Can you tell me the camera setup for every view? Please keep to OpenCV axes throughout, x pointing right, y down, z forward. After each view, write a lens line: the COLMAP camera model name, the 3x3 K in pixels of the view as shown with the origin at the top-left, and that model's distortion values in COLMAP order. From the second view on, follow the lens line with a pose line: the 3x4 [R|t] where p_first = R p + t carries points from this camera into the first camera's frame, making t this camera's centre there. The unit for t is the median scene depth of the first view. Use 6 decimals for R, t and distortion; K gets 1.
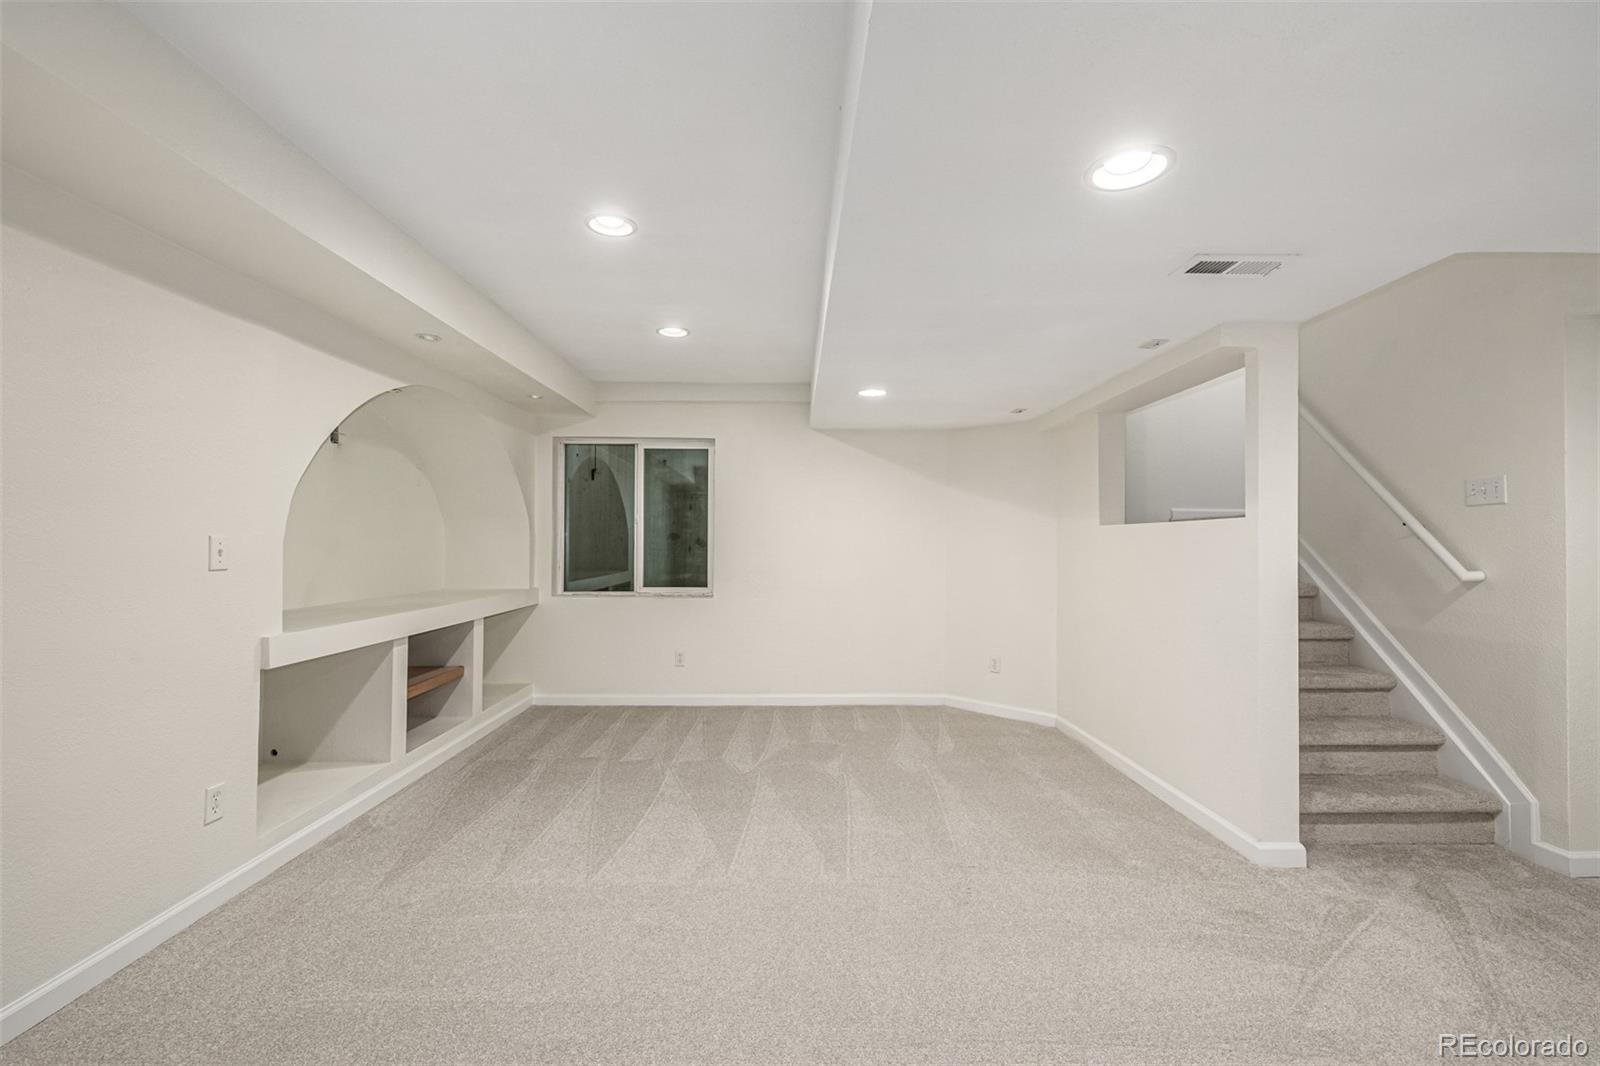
lens RADIAL K [[720.2, 0, 806.0], [0, 720.2, 525.7], [0, 0, 1]] dist [0.000698, 0.000010]
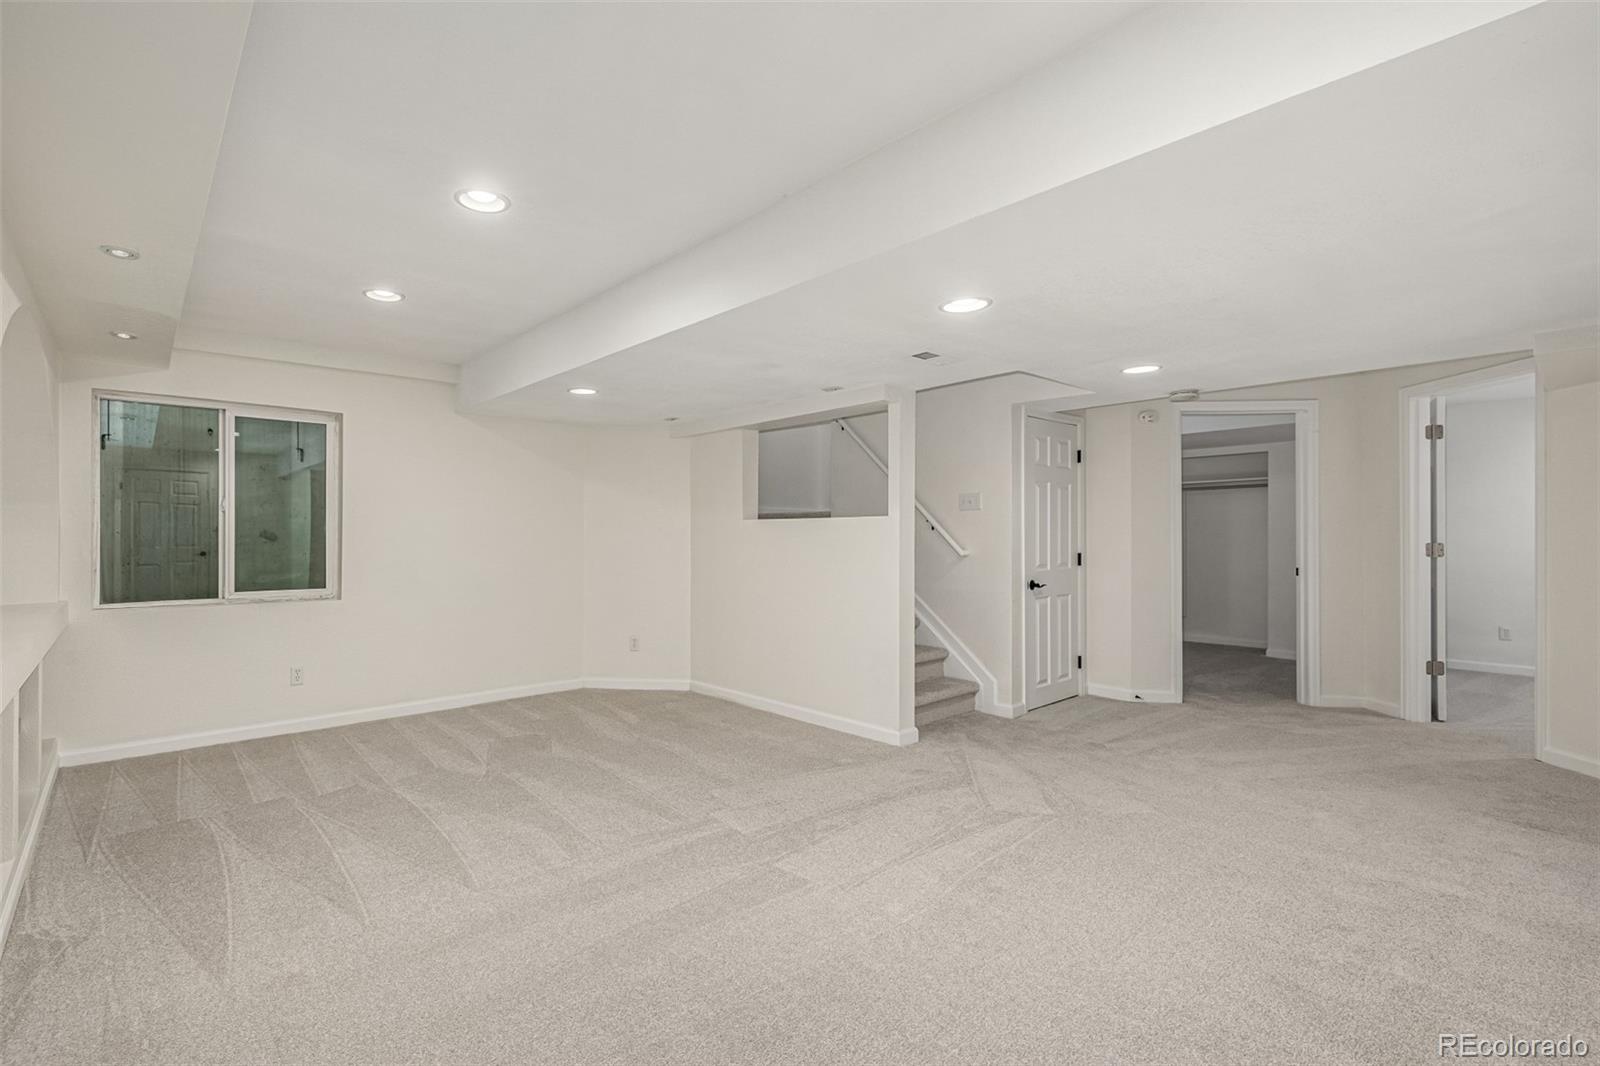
lens RADIAL K [[720.2, 0, 791.1], [0, 720.2, 531.7], [0, 0, 1]] dist [0.000698, 0.000010]
pose [[0.756909, -0.002007, 0.653517, -0.369451], [-0.011034, 0.999813, 0.015850, -0.000126], [-0.653427, -0.019208, 0.756746, 0.008653]]
